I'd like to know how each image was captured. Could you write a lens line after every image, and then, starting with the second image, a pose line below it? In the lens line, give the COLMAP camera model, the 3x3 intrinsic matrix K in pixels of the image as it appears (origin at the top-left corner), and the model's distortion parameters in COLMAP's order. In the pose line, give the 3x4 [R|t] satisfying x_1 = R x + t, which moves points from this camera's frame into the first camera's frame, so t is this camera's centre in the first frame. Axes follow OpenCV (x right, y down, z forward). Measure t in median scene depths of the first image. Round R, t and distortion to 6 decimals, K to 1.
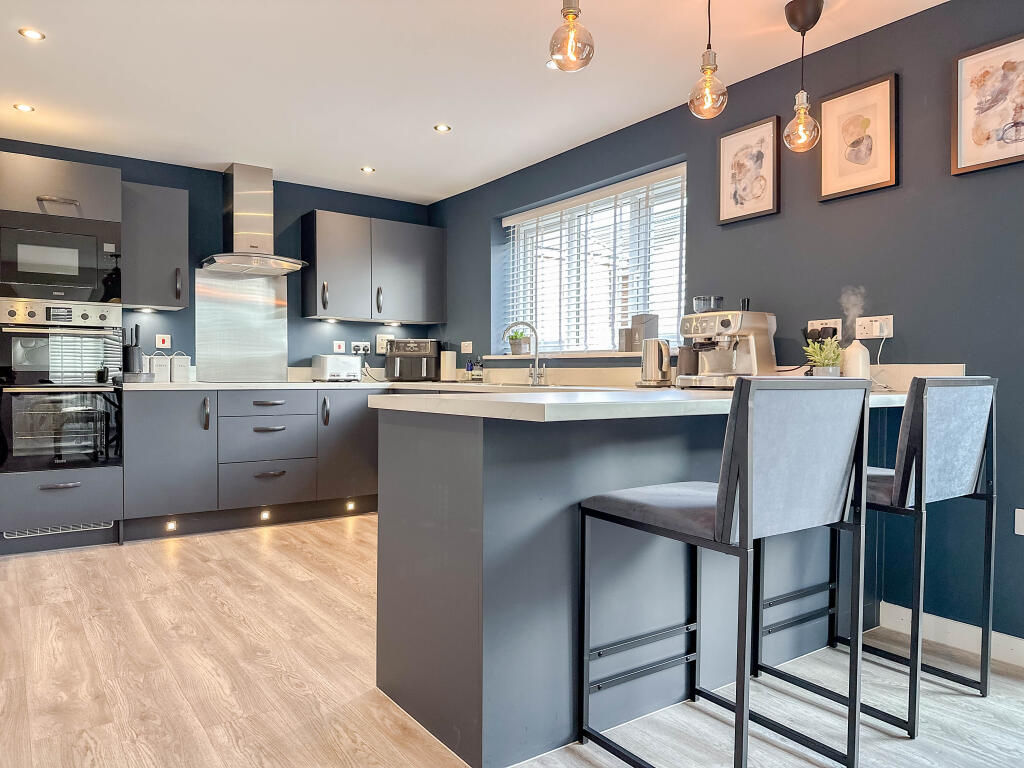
lens RADIAL K [[720.4, 0, 510.5], [0, 720.4, 388.6], [0, 0, 1]] dist [0.038498, -0.041025]
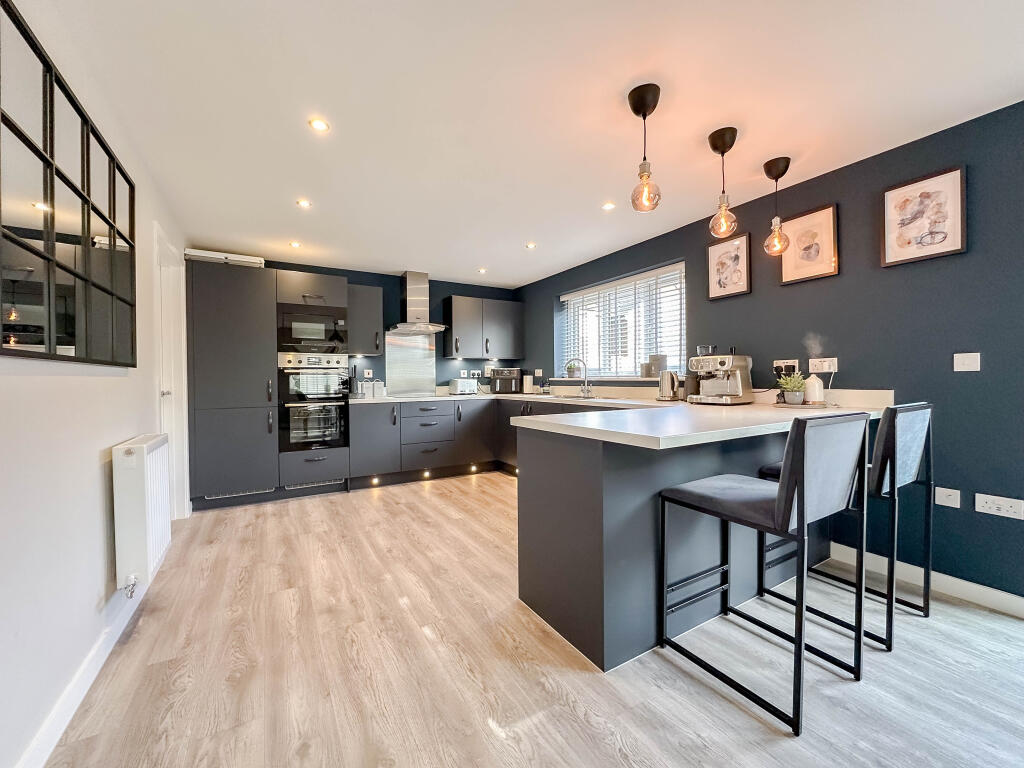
lens RADIAL K [[410.4, 0, 512.0], [0, 410.4, 384.0], [0, 0, 1]] dist [-0.000417, -0.000053]
pose [[0.996922, -0.012908, -0.077328, -0.089055], [0.012095, 0.999867, -0.010972, -0.039074], [0.077459, 0.010003, 0.996945, 0.063555]]
